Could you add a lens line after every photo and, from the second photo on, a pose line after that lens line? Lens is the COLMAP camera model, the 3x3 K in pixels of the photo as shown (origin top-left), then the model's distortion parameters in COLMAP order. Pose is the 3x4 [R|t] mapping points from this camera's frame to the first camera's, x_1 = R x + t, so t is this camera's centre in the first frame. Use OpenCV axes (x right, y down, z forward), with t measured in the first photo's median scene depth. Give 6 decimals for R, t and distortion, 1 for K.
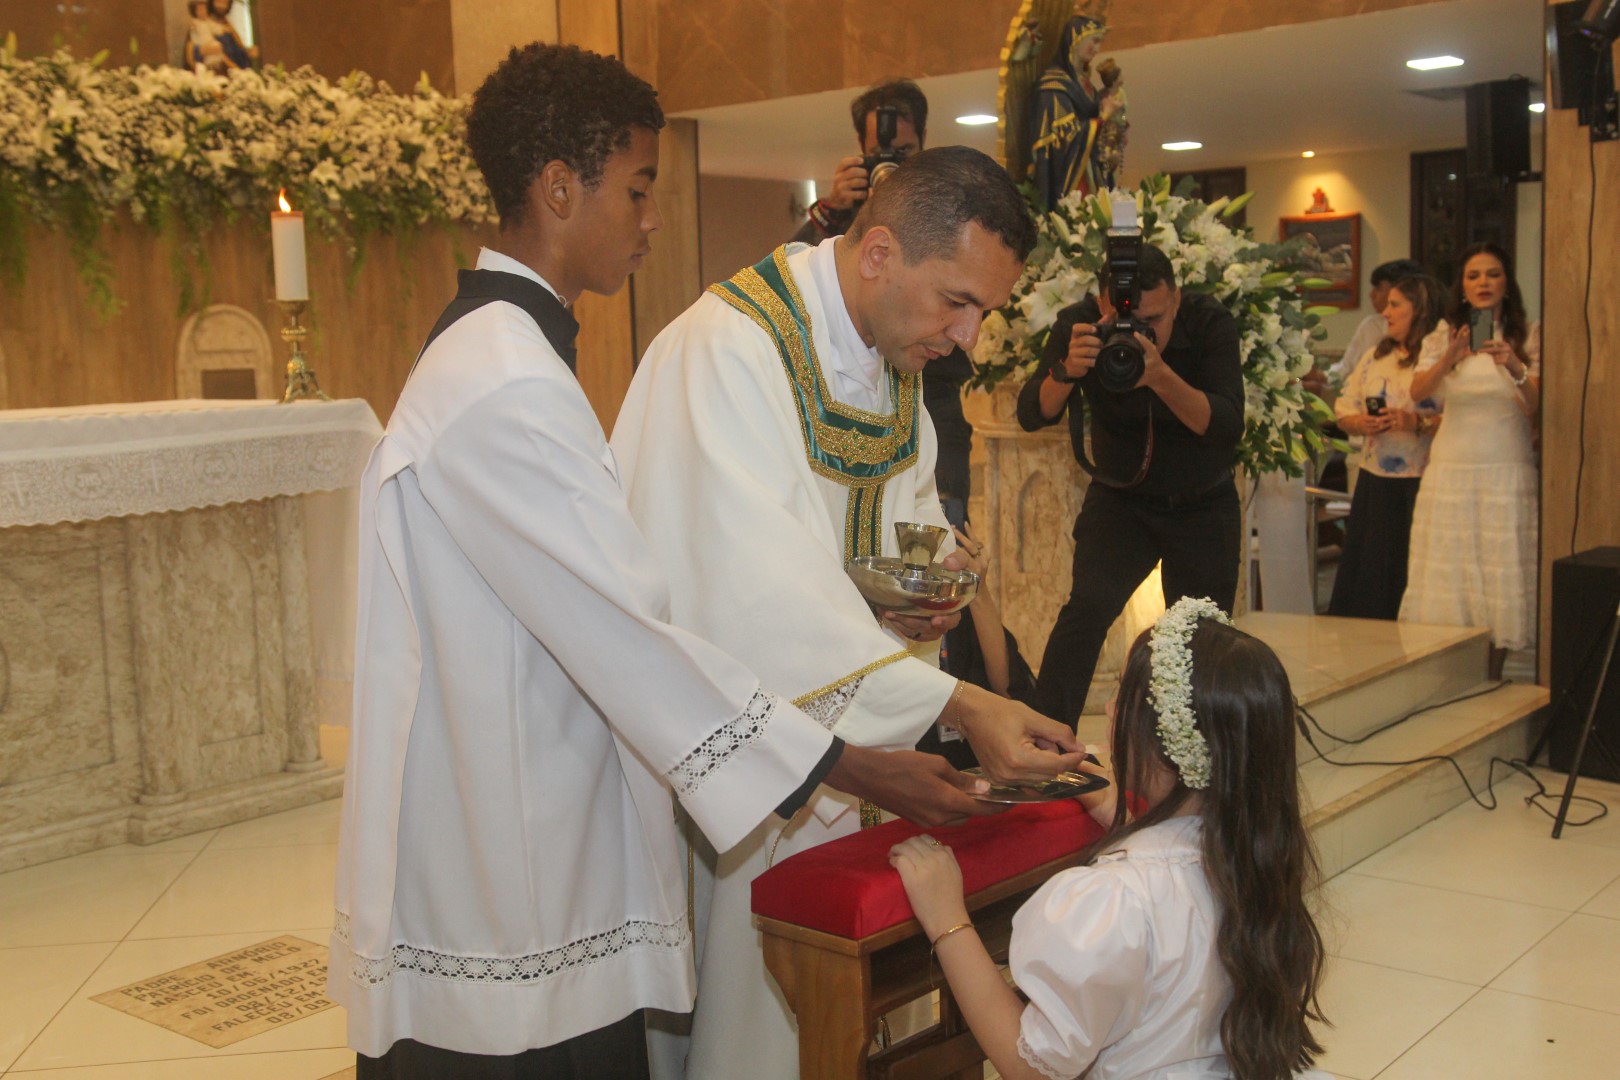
lens RADIAL K [[1853.4, 0, 784.3], [0, 1853.4, 511.3], [0, 0, 1]] dist [0.087859, 0.000000]
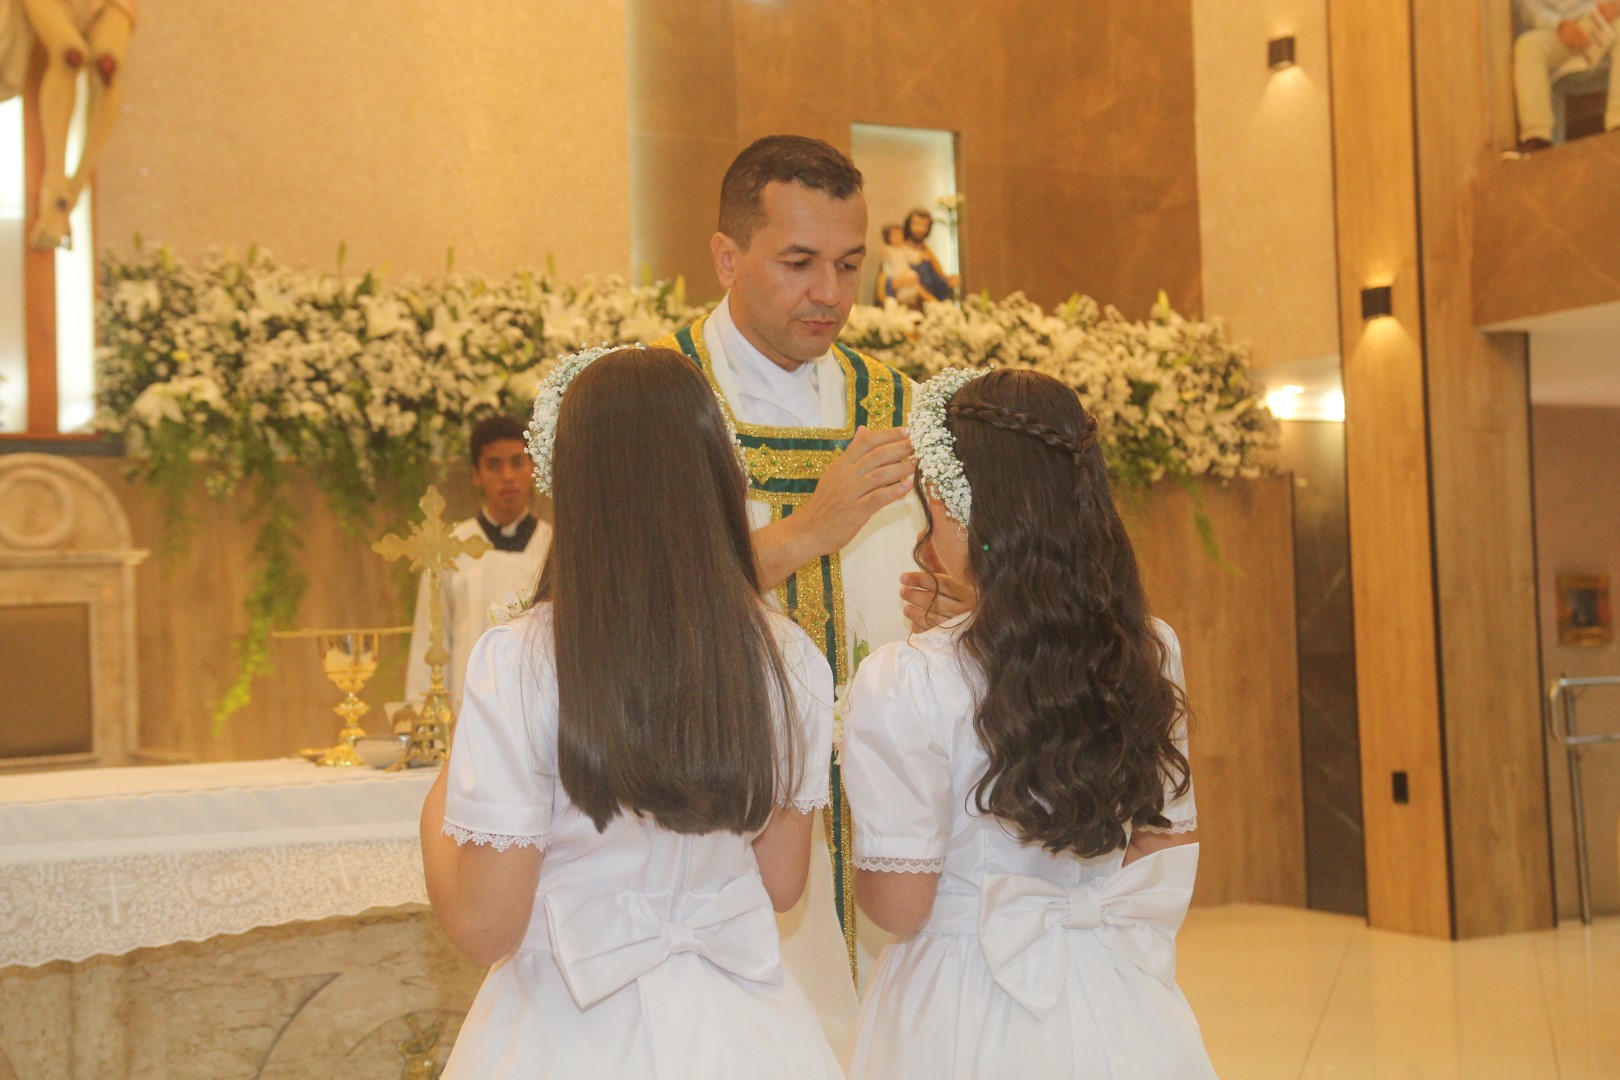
lens RADIAL K [[2208.4, 0, 805.5], [0, 2208.4, 541.2], [0, 0, 1]] dist [0.074276, 0.000000]
pose [[0.934301, -0.013071, -0.356246, -0.001417], [-0.030747, 0.992649, -0.117058, -0.017872], [0.355158, 0.120321, 0.927031, 0.100988]]
